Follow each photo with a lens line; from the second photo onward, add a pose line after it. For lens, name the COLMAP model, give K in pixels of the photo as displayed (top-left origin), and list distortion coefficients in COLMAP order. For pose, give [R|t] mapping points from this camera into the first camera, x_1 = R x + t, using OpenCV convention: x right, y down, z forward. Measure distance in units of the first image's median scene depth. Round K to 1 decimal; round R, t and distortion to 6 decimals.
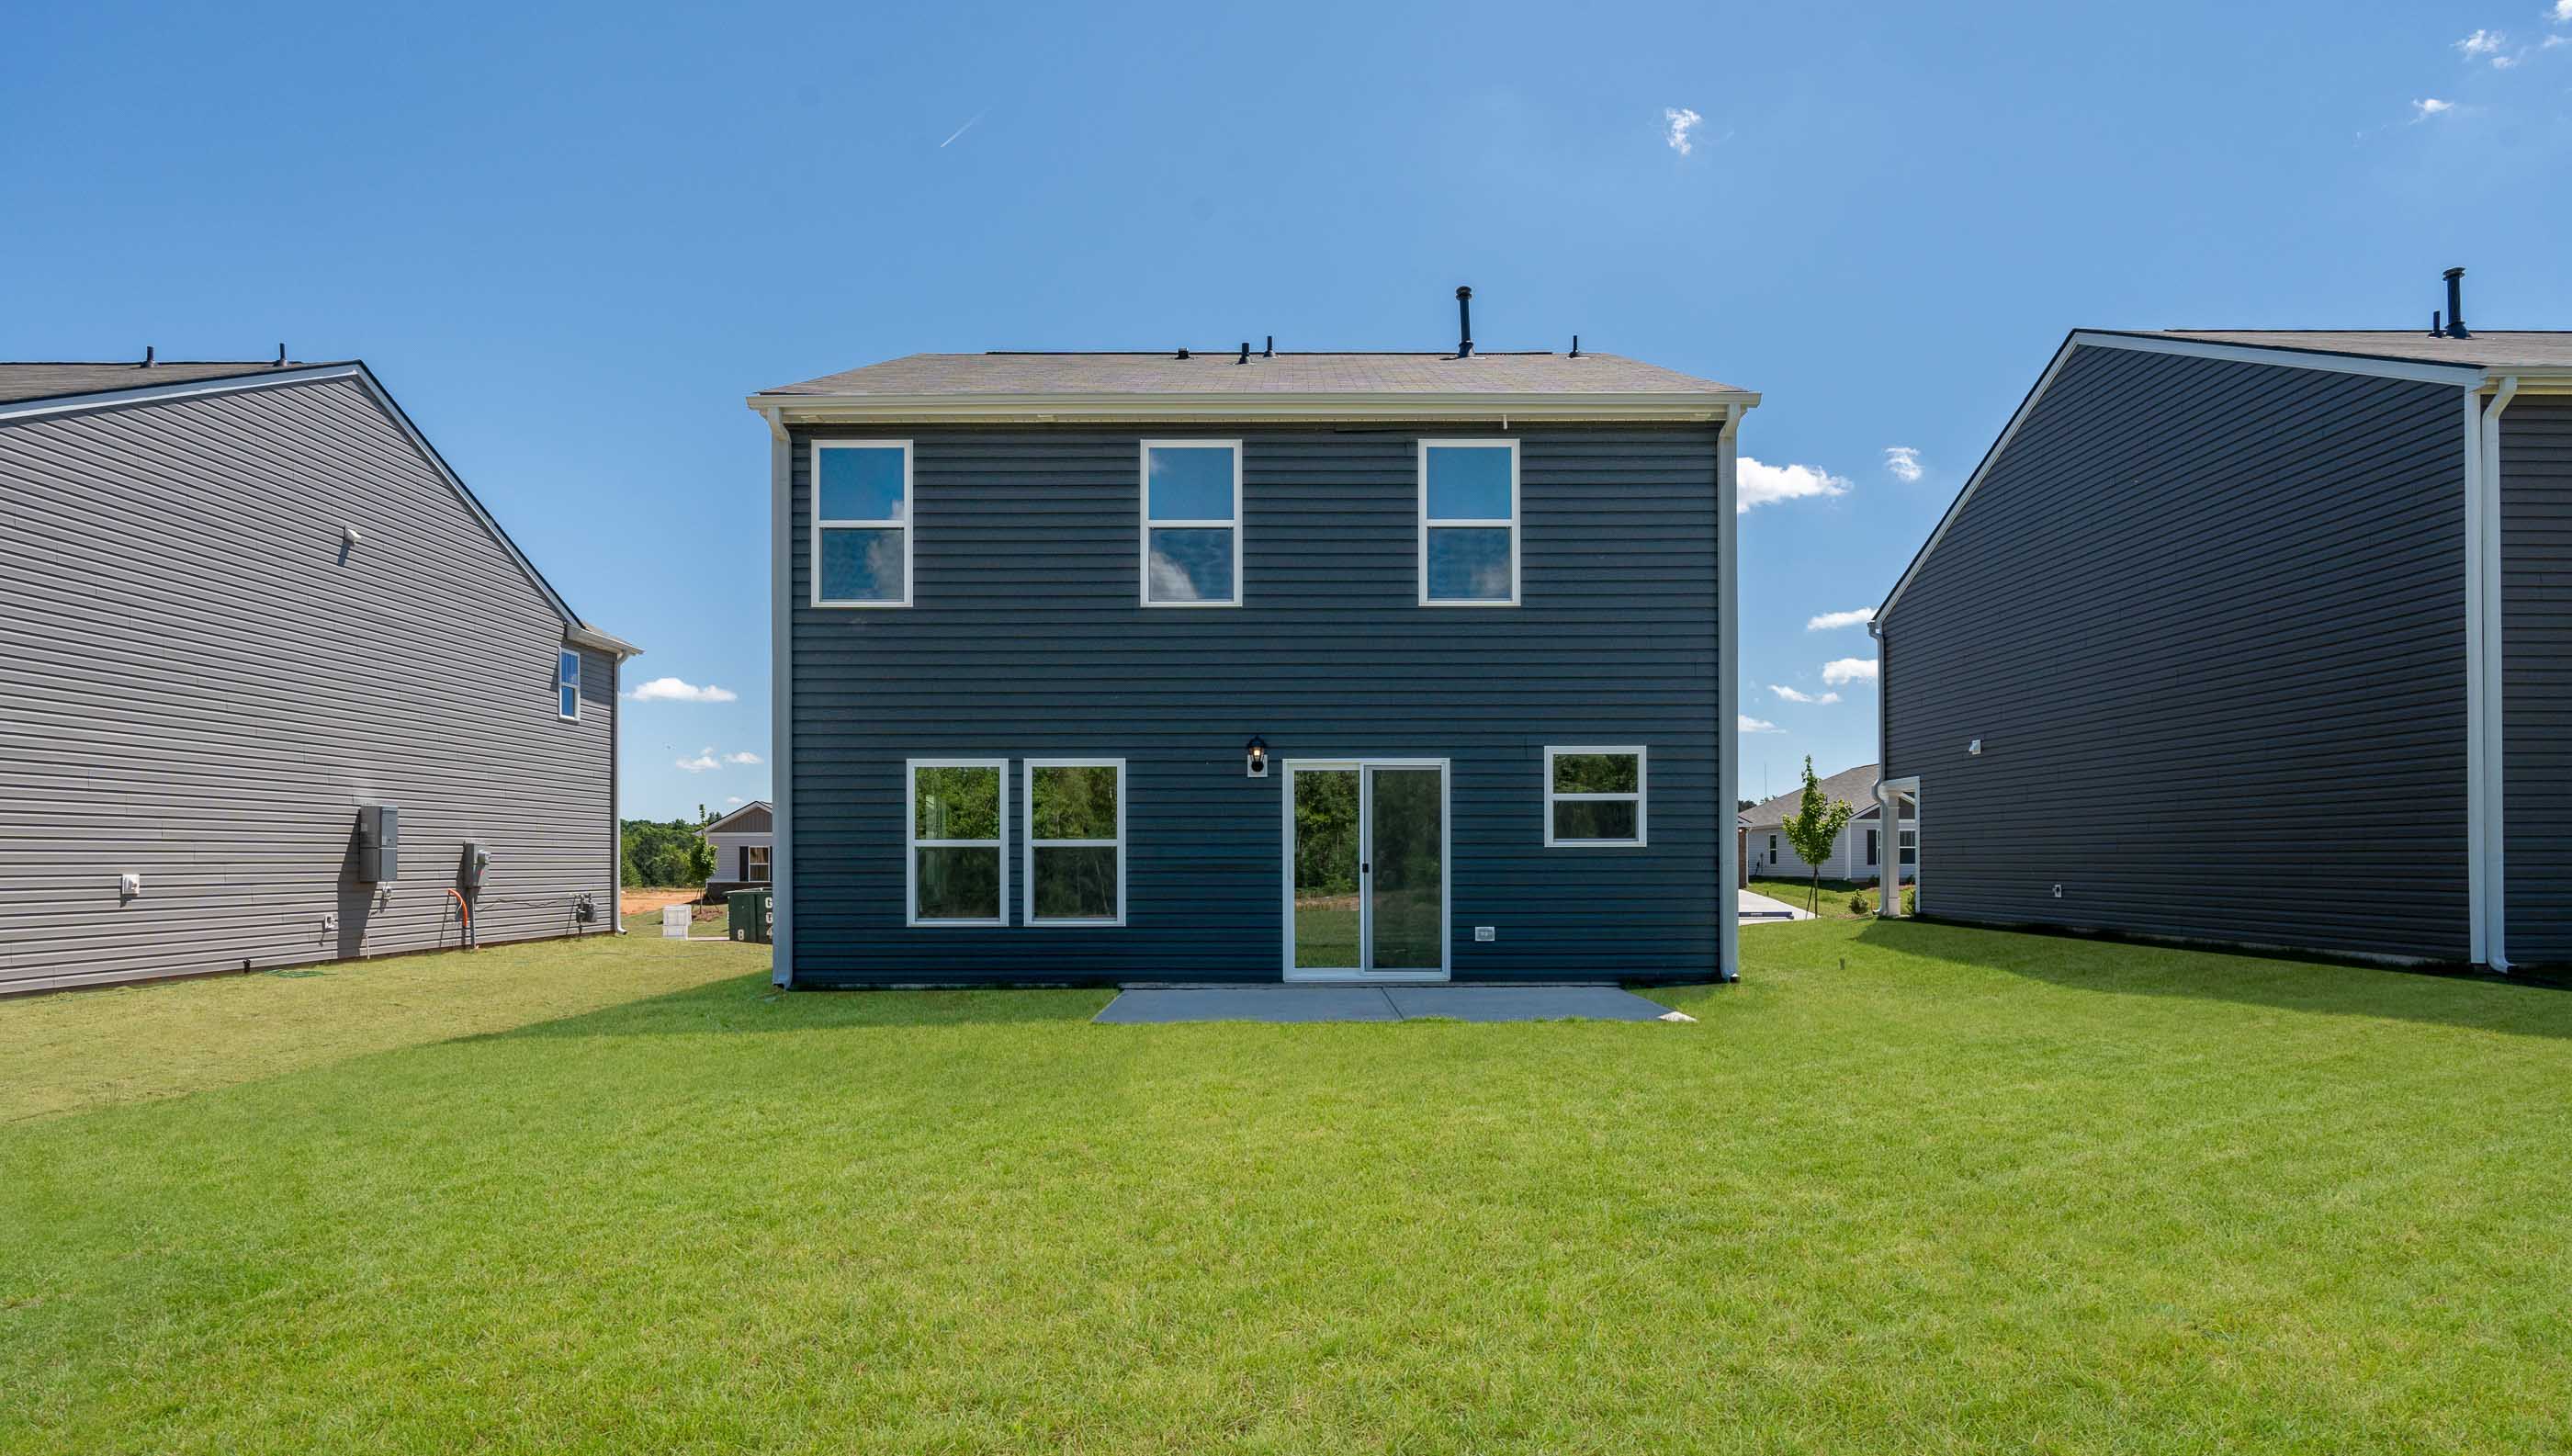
lens RADIAL K [[1117.4, 0, 1274.2], [0, 1117.4, 730.2], [0, 0, 1]] dist [-0.002955, 0.000073]
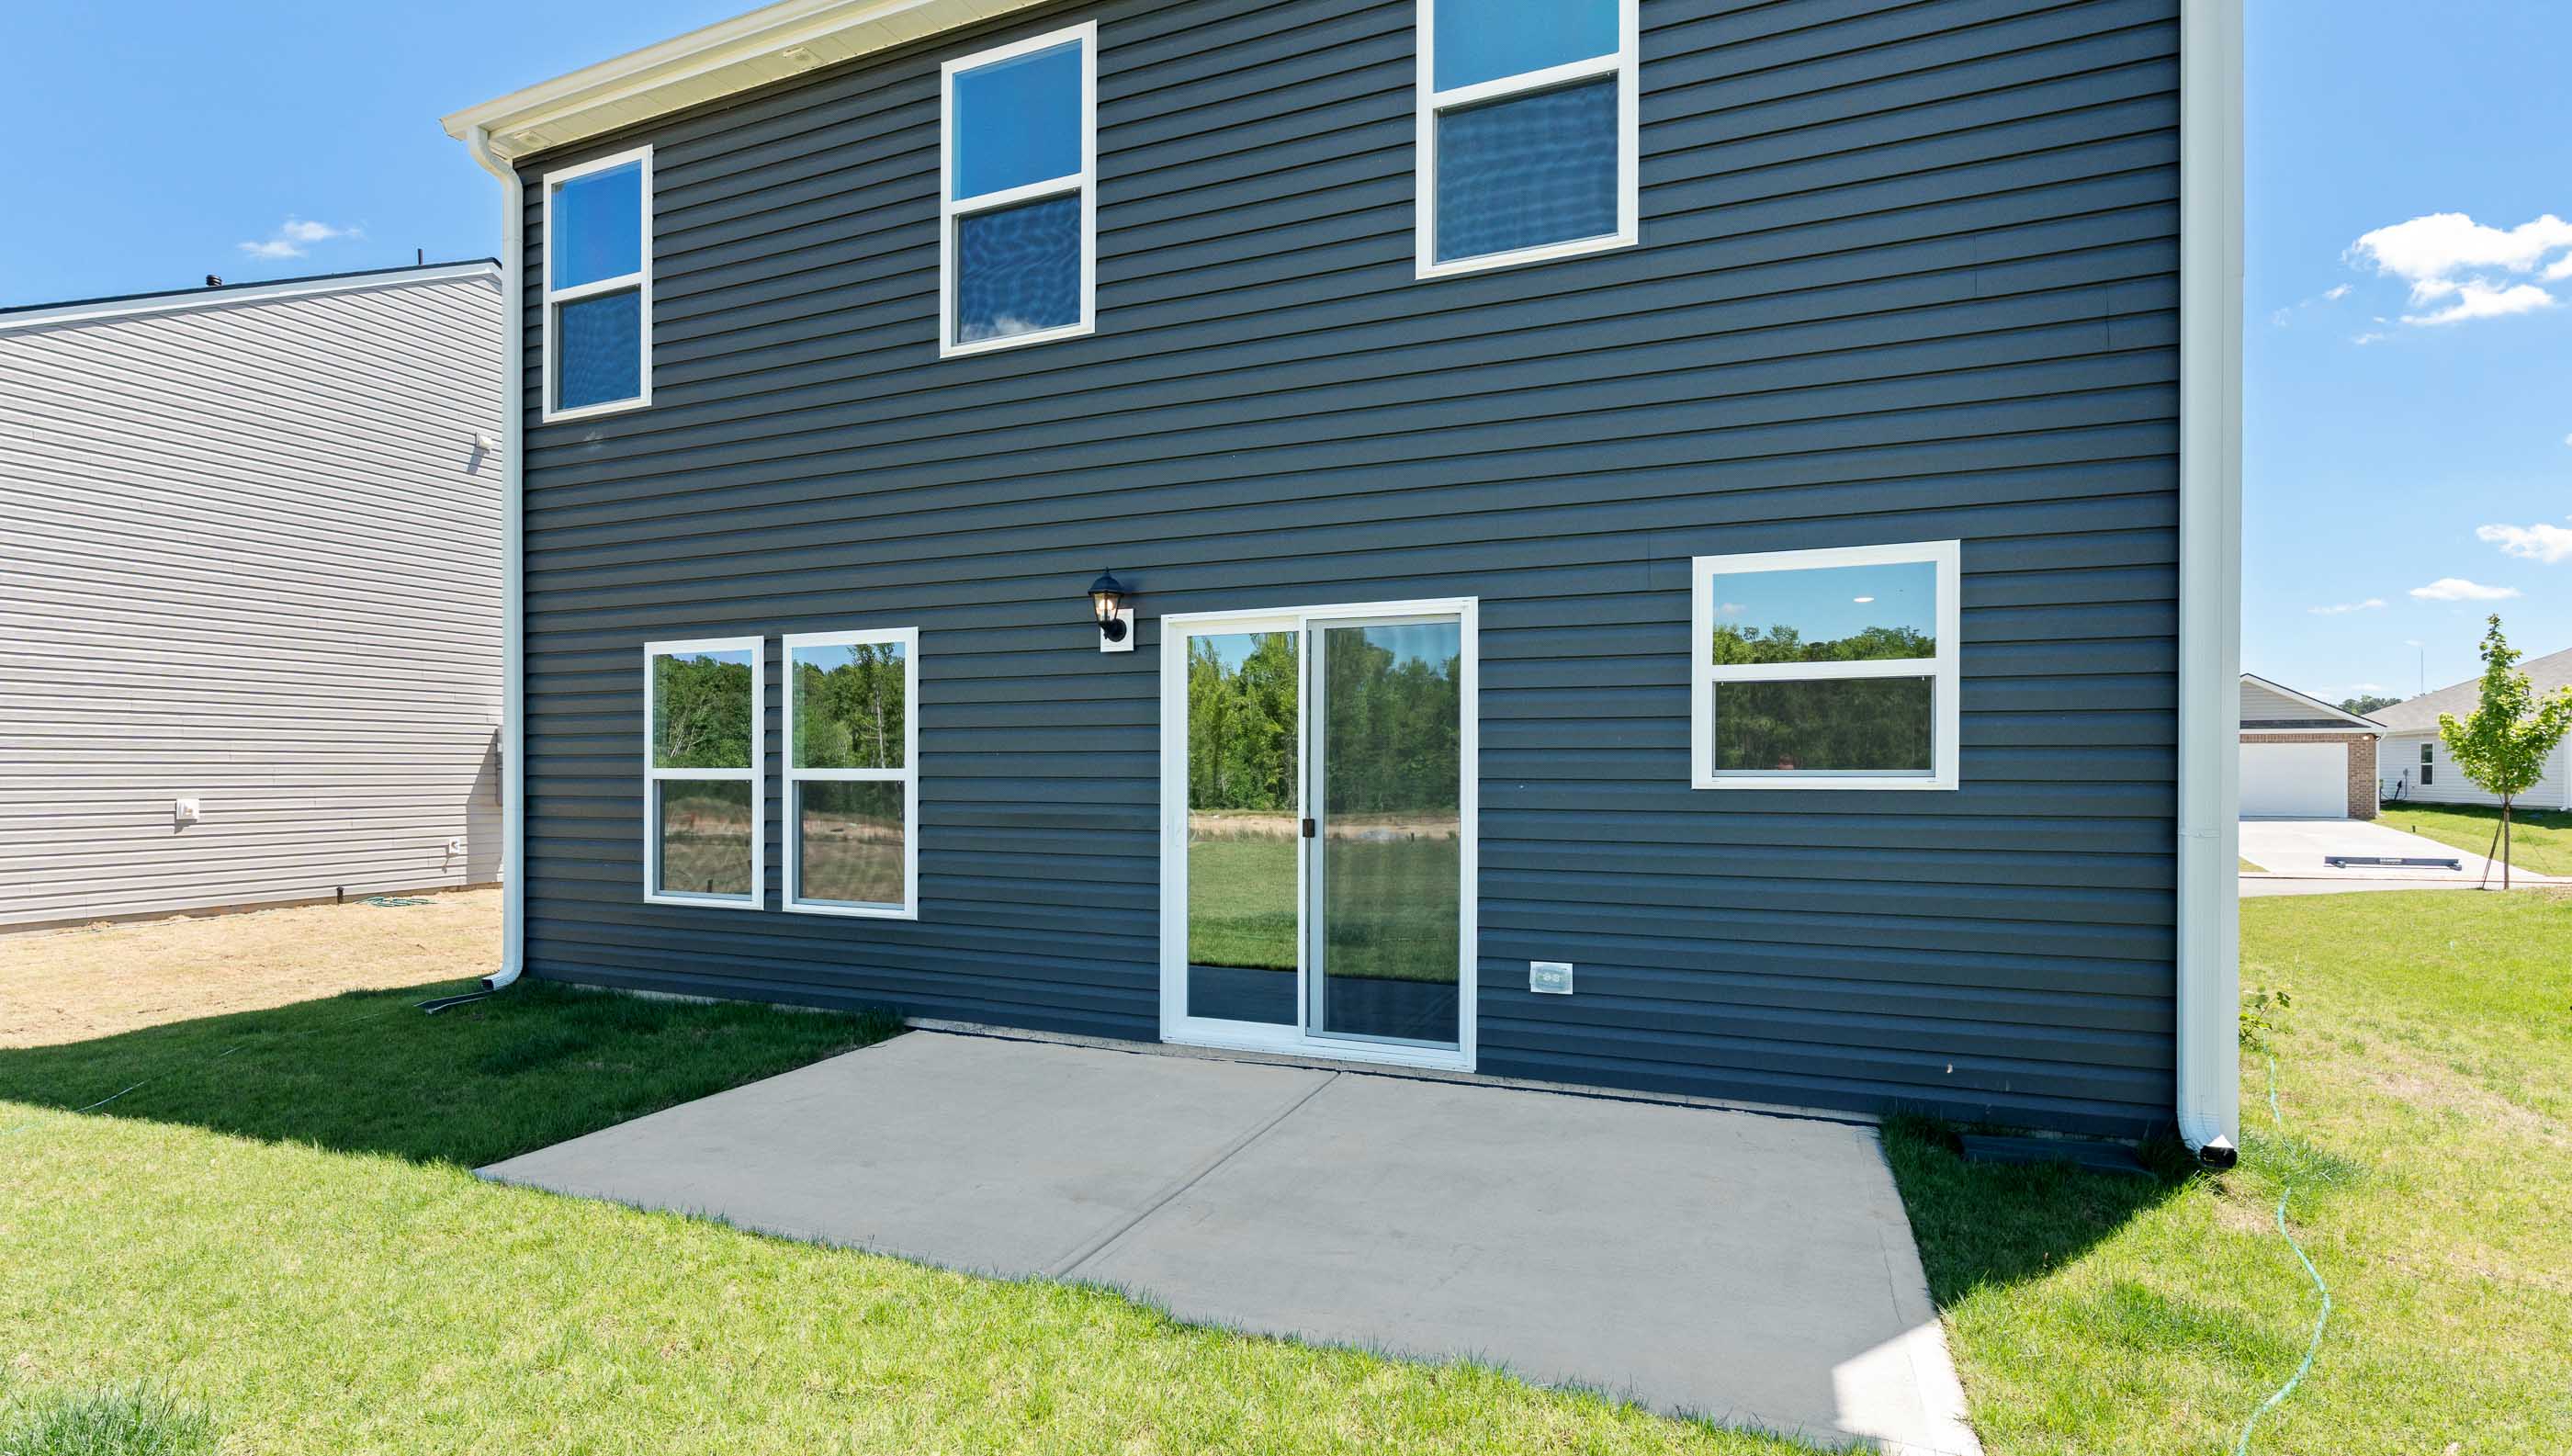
lens RADIAL K [[1129.7, 0, 1293.1], [0, 1129.7, 710.6], [0, 0, 1]] dist [-0.002590, -0.000659]
pose [[0.931131, -0.016123, -0.364329, 0.254930], [0.038805, 0.997731, 0.055020, 0.043138], [0.362615, -0.065369, 0.929643, 0.528865]]
